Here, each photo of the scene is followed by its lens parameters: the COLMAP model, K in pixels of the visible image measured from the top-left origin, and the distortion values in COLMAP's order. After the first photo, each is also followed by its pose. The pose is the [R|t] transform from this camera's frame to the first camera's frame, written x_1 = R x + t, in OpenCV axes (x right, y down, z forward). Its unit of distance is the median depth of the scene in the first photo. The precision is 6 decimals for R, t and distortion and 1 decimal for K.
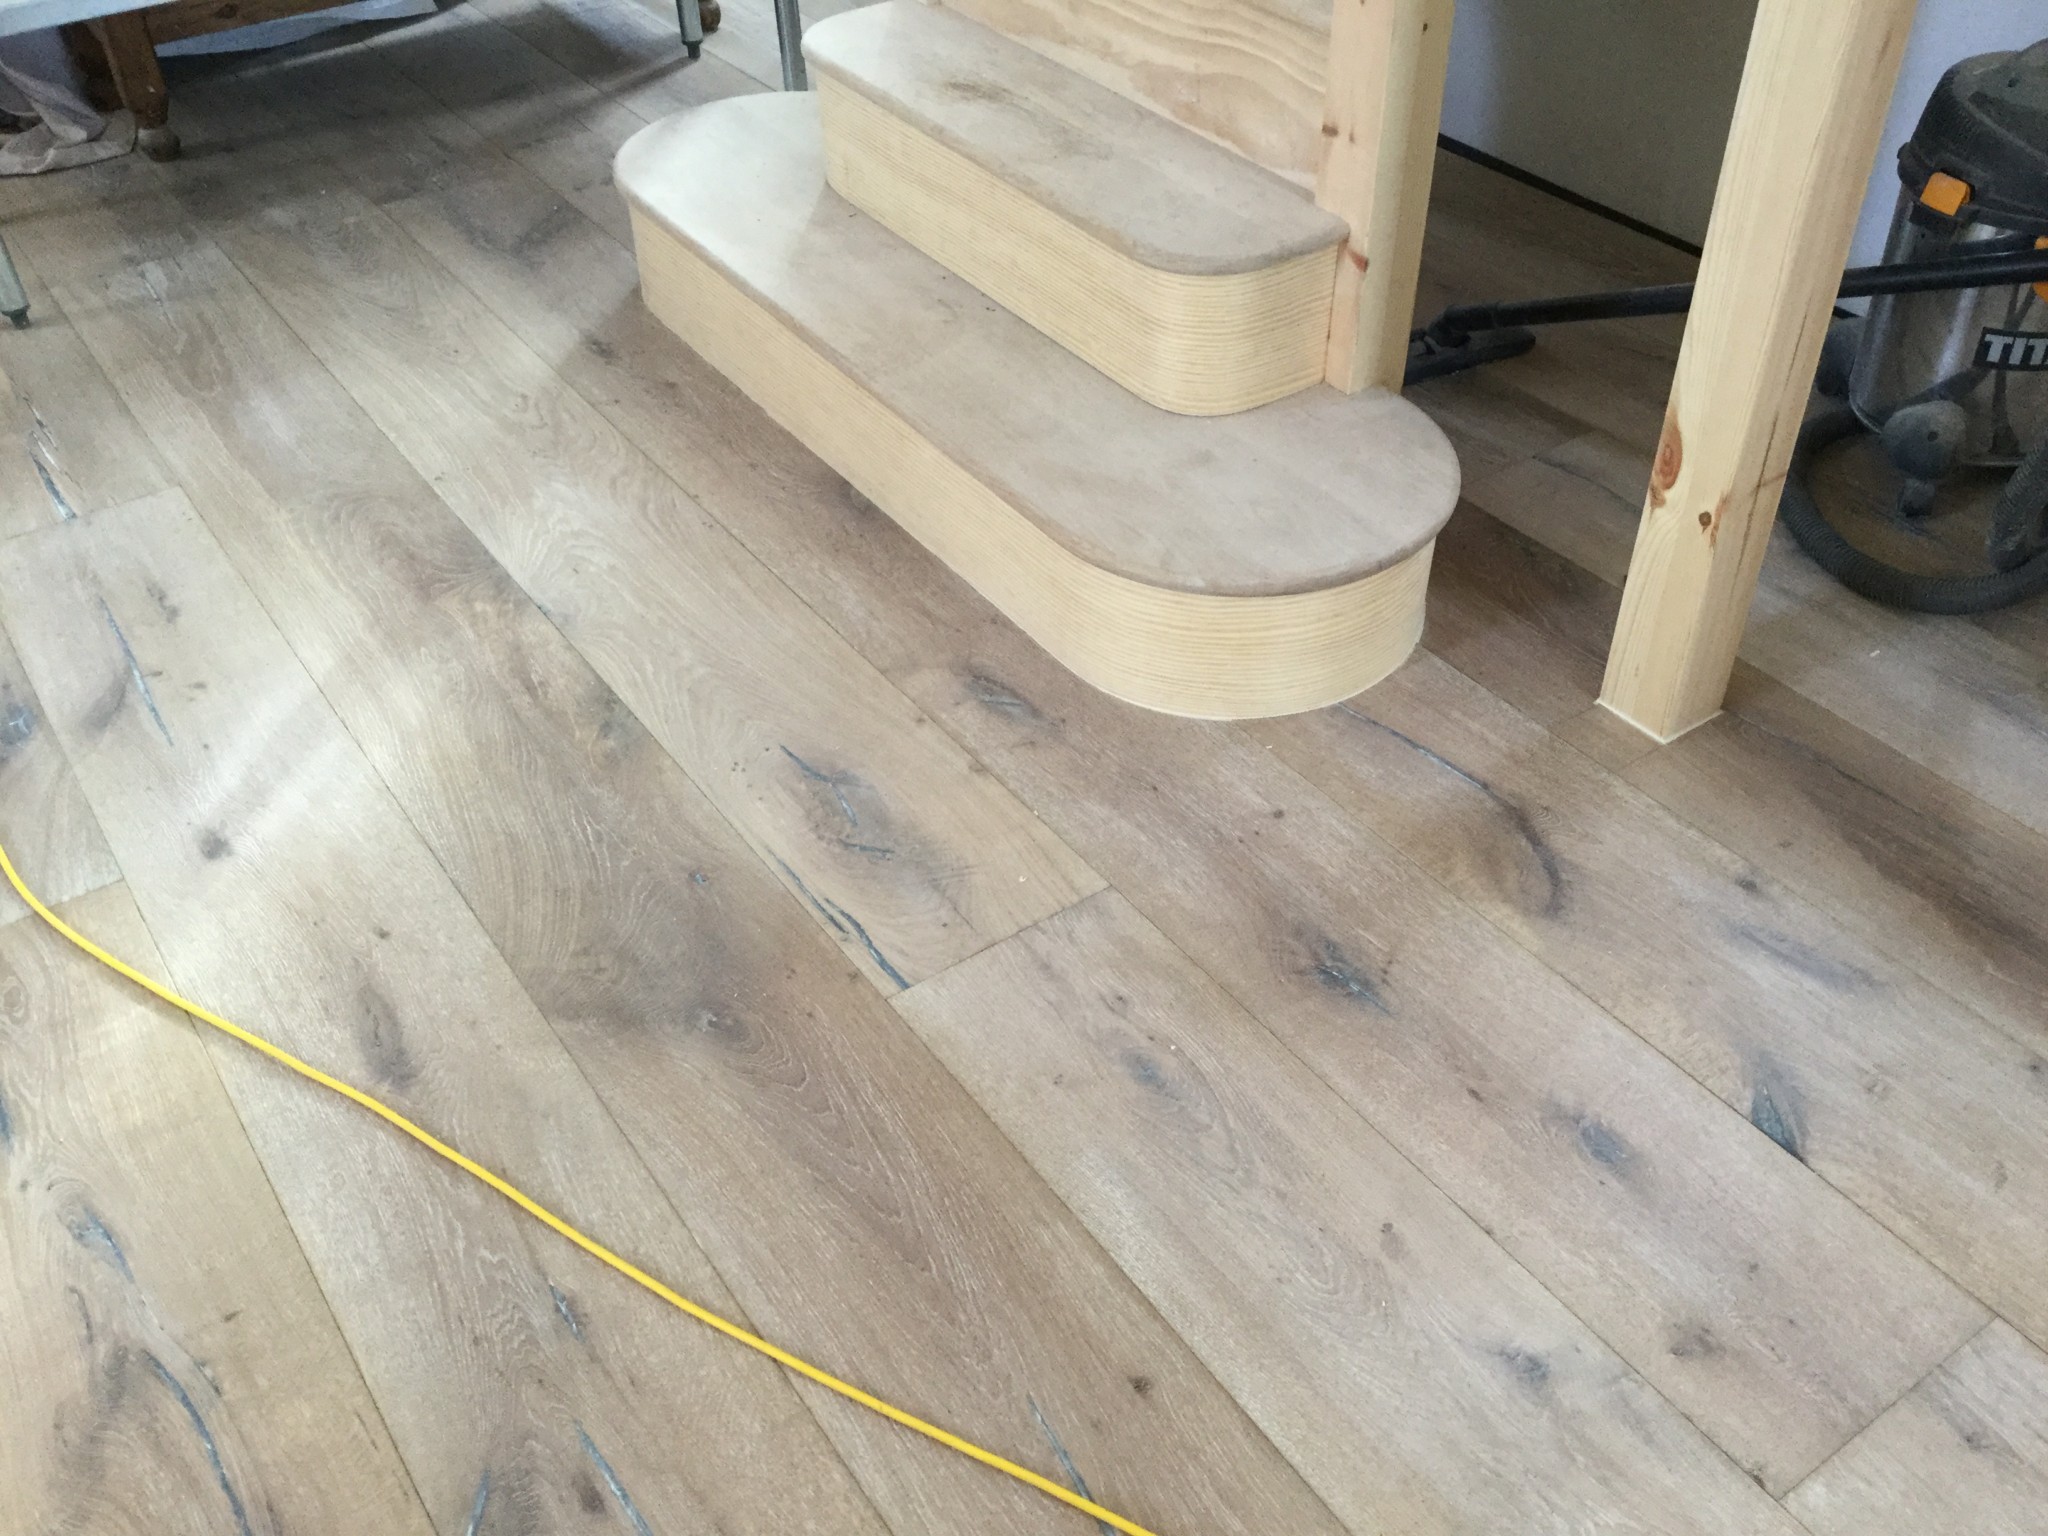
lens RADIAL K [[1855.2, 0, 1021.8], [0, 1855.2, 780.4], [0, 0, 1]] dist [0.127056, -0.250266]
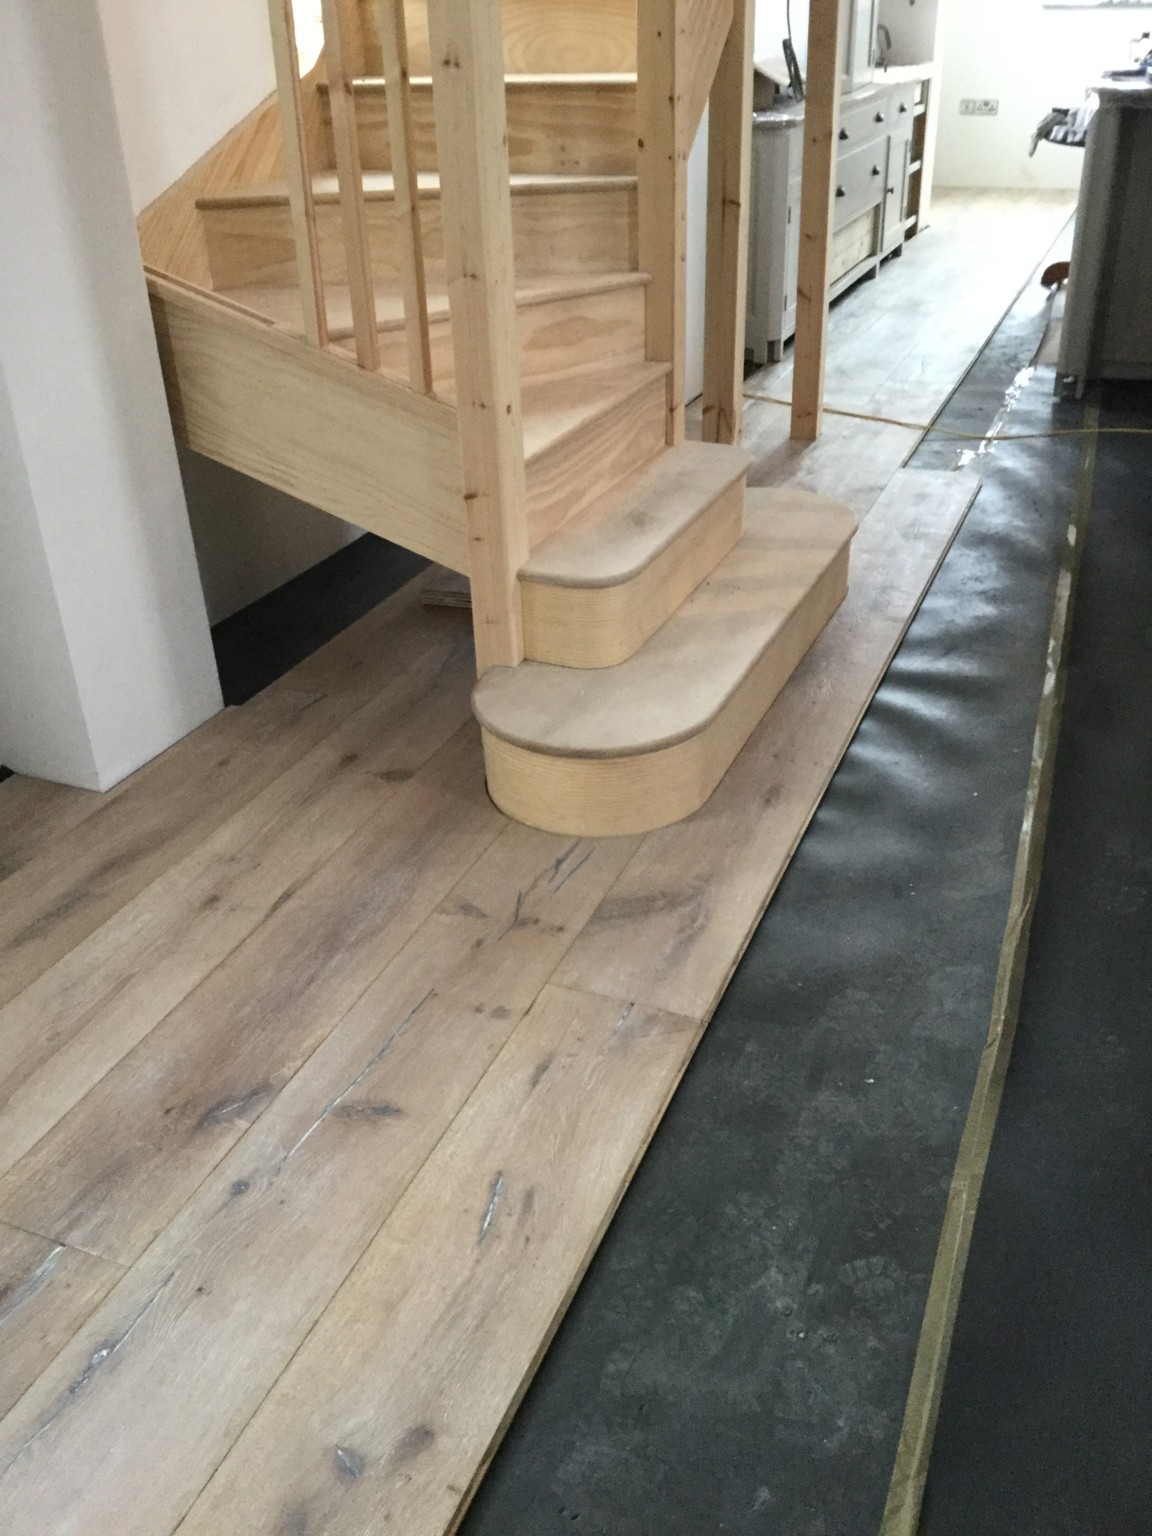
lens RADIAL K [[1391.4, 0, 576.0], [0, 1391.4, 768.0], [0, 0, 1]] dist [0.127056, -0.250266]
pose [[-0.539307, -0.378046, 0.752482, -1.197502], [0.574201, 0.488544, 0.656976, -1.309250], [-0.615988, 0.786388, -0.046401, 1.497691]]
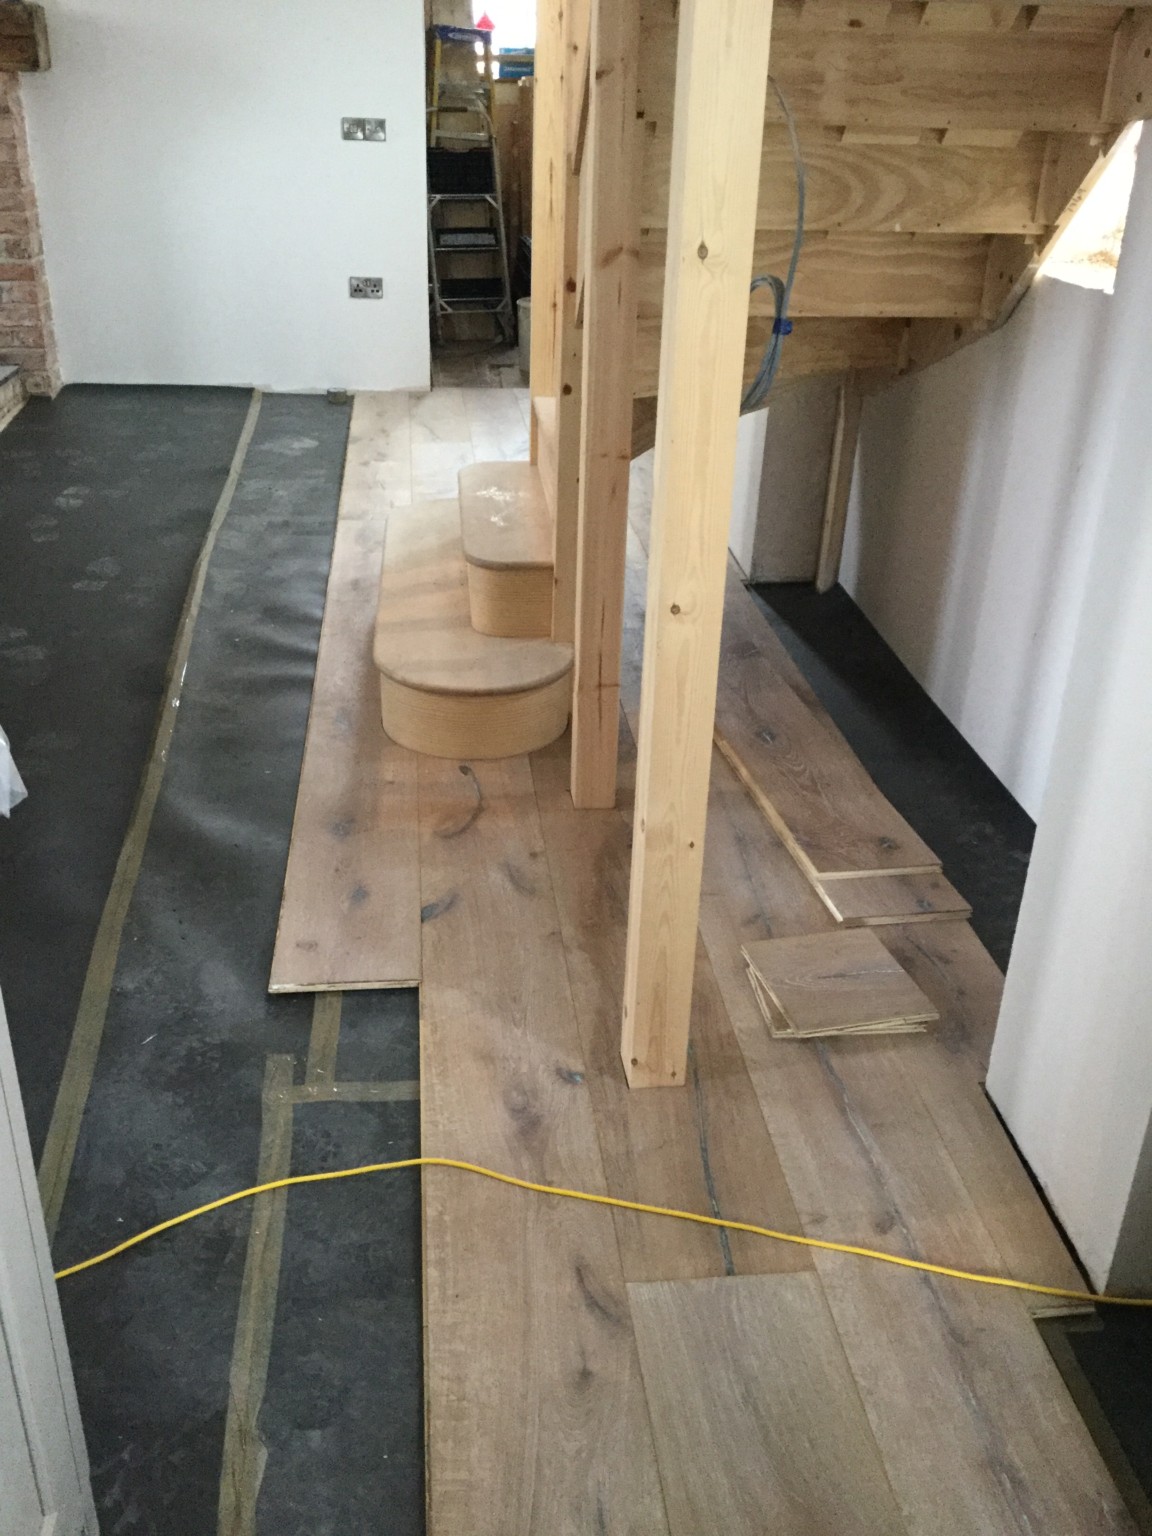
lens RADIAL K [[1391.4, 0, 576.0], [0, 1391.4, 768.0], [0, 0, 1]] dist [0.127056, -0.250266]
pose [[0.877166, 0.257082, -0.405572, 0.933752], [-0.347204, 0.923006, -0.165859, 0.187777], [0.331706, 0.286302, 0.898889, -0.385210]]
